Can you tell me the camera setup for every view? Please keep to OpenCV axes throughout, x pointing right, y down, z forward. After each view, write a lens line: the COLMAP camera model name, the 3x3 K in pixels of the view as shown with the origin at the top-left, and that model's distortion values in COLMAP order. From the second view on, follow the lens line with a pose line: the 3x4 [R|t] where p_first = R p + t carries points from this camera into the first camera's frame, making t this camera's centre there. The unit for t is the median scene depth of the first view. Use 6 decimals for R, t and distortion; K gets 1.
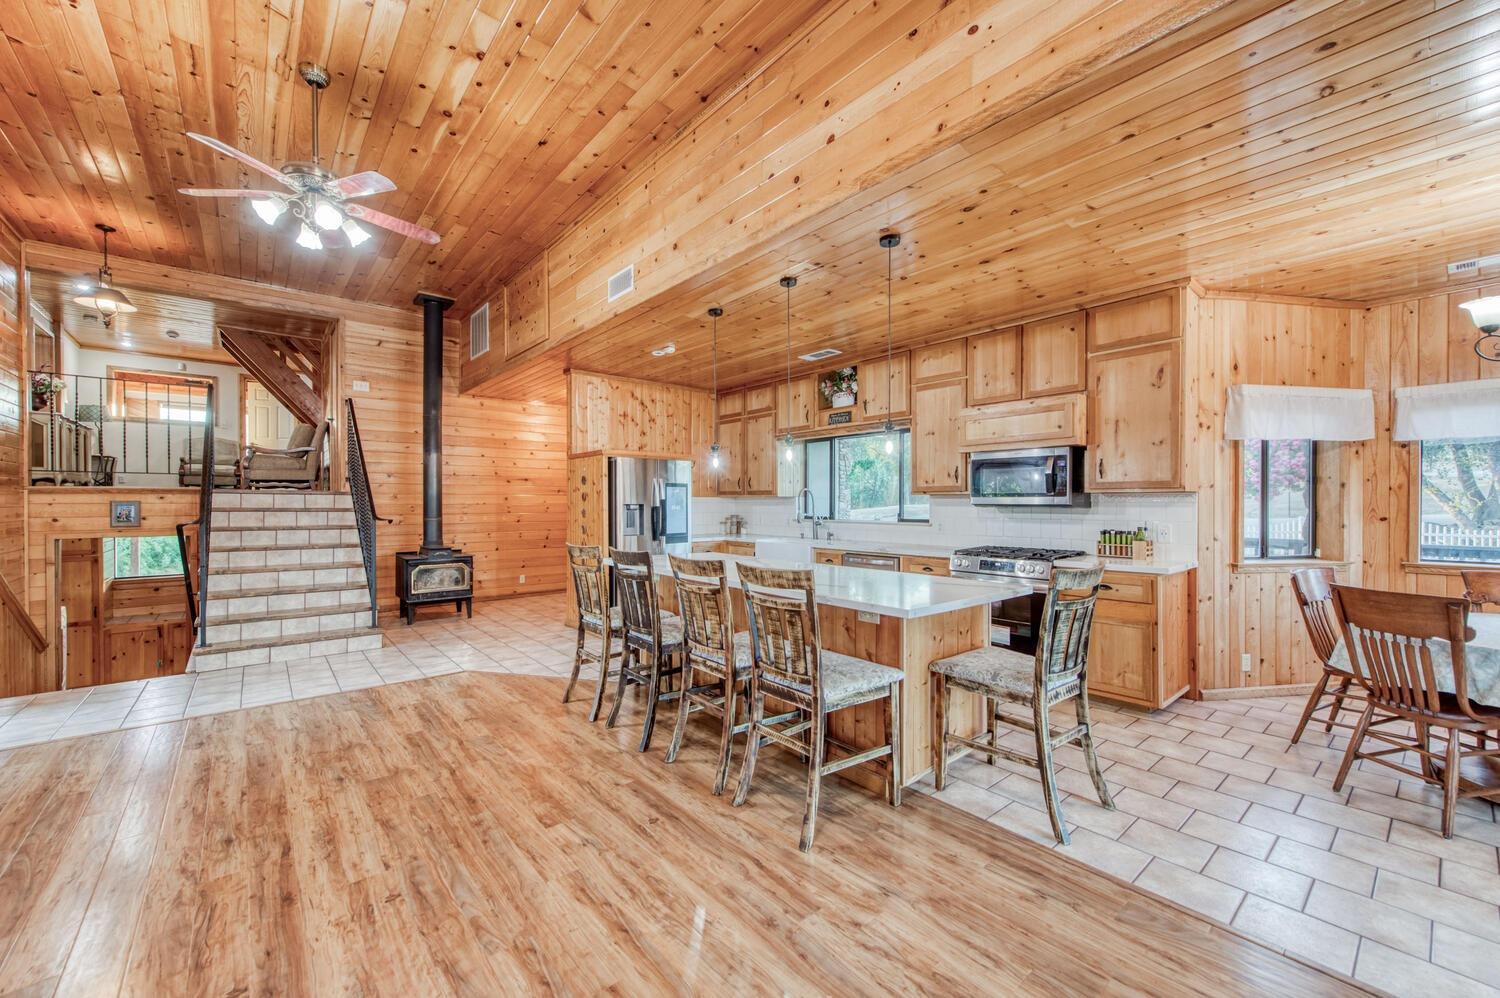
lens RADIAL K [[572.5, 0, 754.0], [0, 572.5, 503.3], [0, 0, 1]] dist [0.001409, -0.001049]
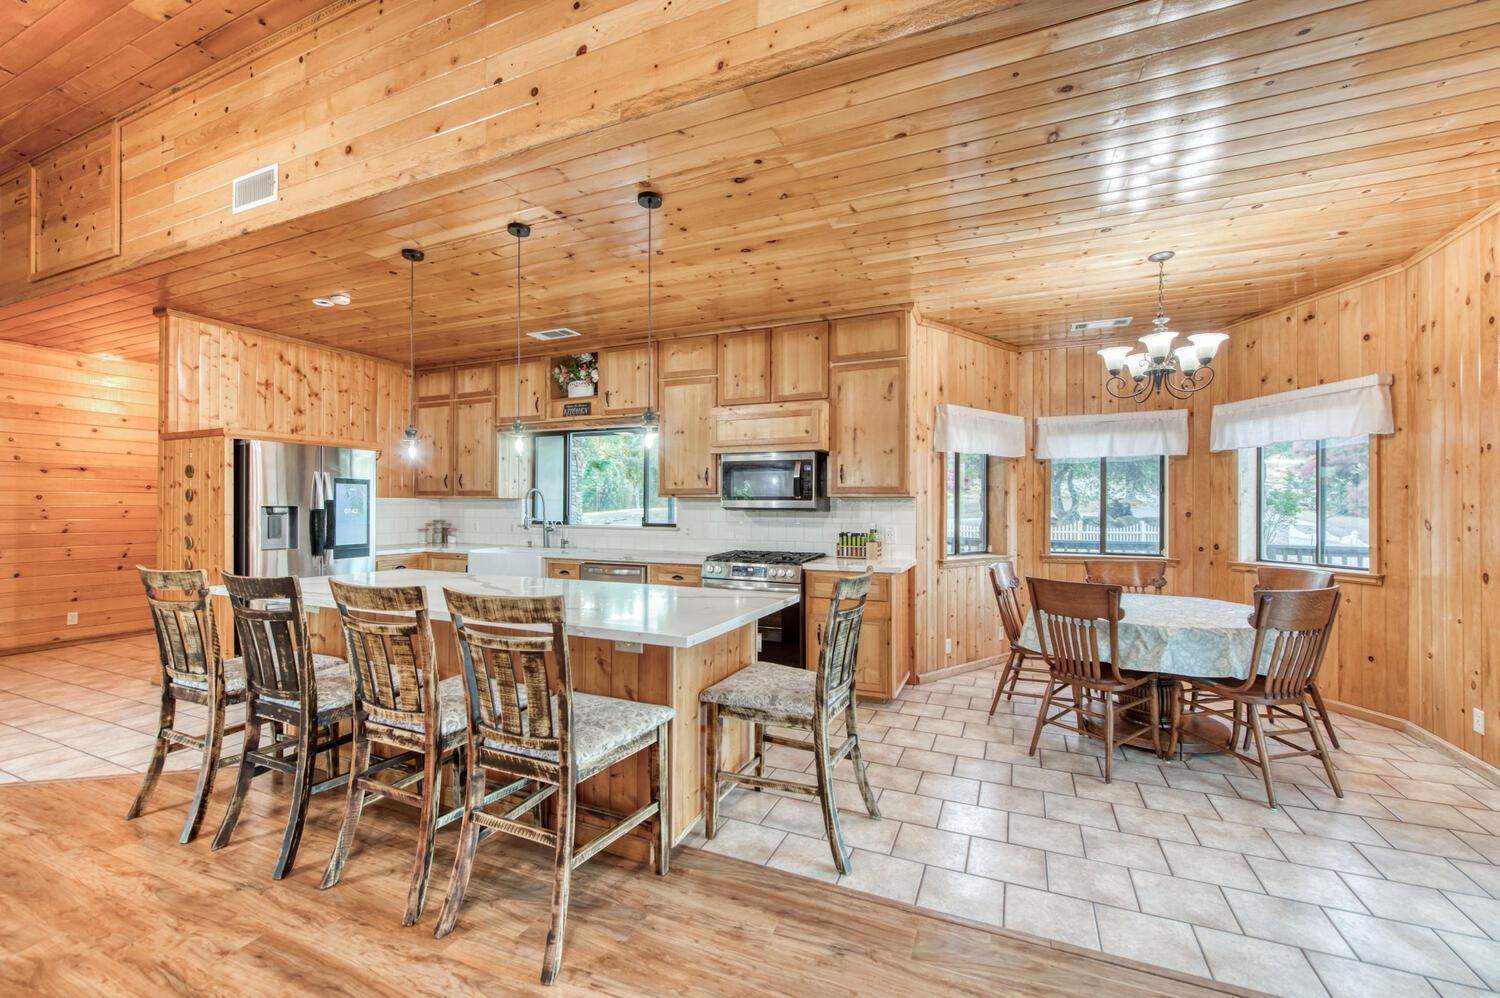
lens RADIAL K [[572.5, 0, 757.8], [0, 572.5, 504.3], [0, 0, 1]] dist [0.001409, -0.001049]
pose [[0.889219, 0.006061, 0.457441, -0.008051], [-0.004004, 0.999977, -0.005466, 0.001209], [-0.457464, 0.003029, 0.889223, 0.151698]]
